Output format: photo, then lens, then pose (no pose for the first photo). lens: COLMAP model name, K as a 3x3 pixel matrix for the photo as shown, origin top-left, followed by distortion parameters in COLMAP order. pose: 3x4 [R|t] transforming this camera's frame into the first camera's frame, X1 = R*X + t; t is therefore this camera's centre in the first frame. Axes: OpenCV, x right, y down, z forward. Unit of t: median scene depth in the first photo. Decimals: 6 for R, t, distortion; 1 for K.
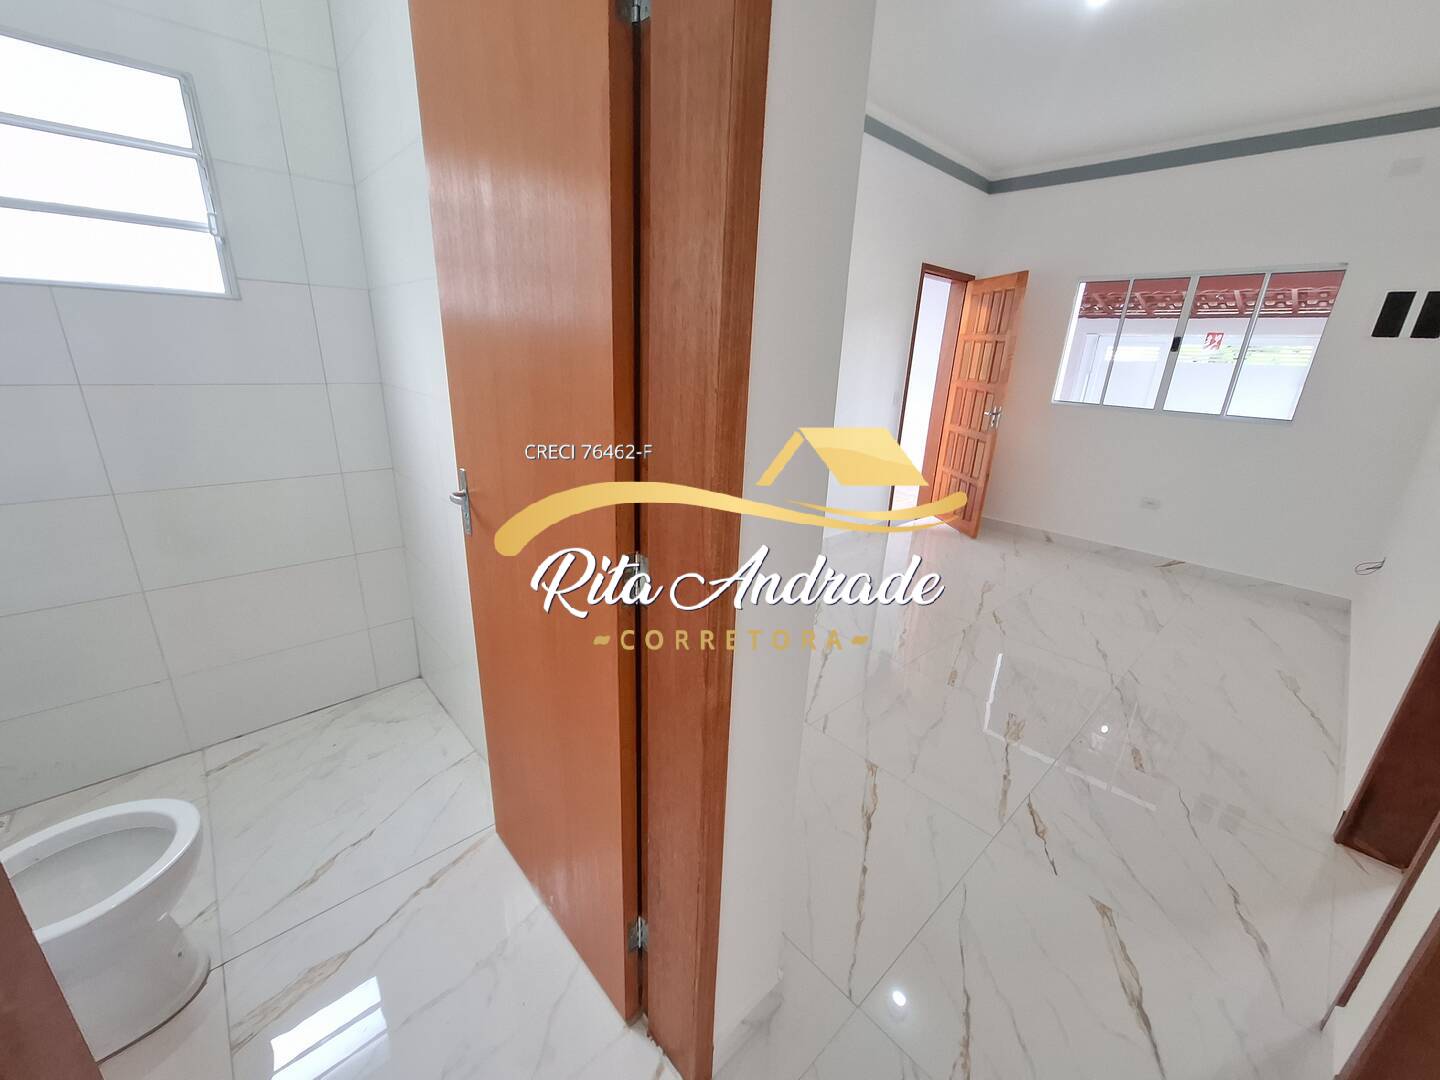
lens RADIAL K [[565.4, 0, 723.6], [0, 565.4, 537.9], [0, 0, 1]] dist [-0.001536, -0.000922]
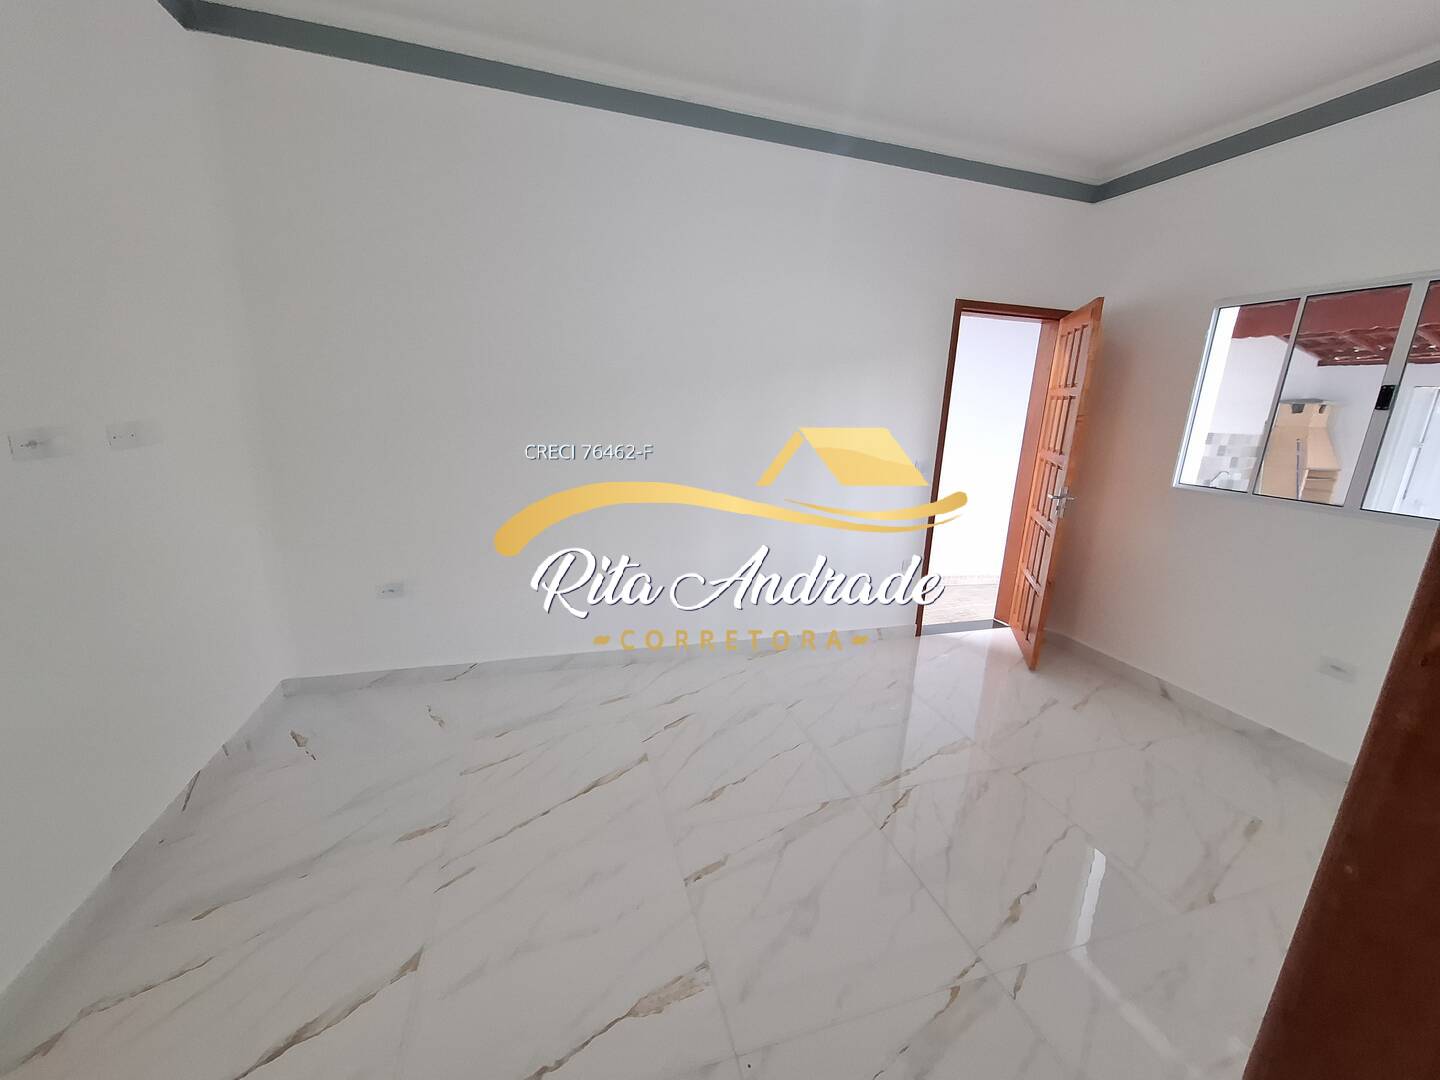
lens RADIAL K [[565.4, 0, 720.0], [0, 565.4, 534.9], [0, 0, 1]] dist [-0.001536, -0.000922]
pose [[0.902999, 0.094027, -0.419228, 0.380402], [-0.138052, 0.987515, -0.075871, -0.059271], [0.406860, 0.126387, 0.904705, 0.192451]]
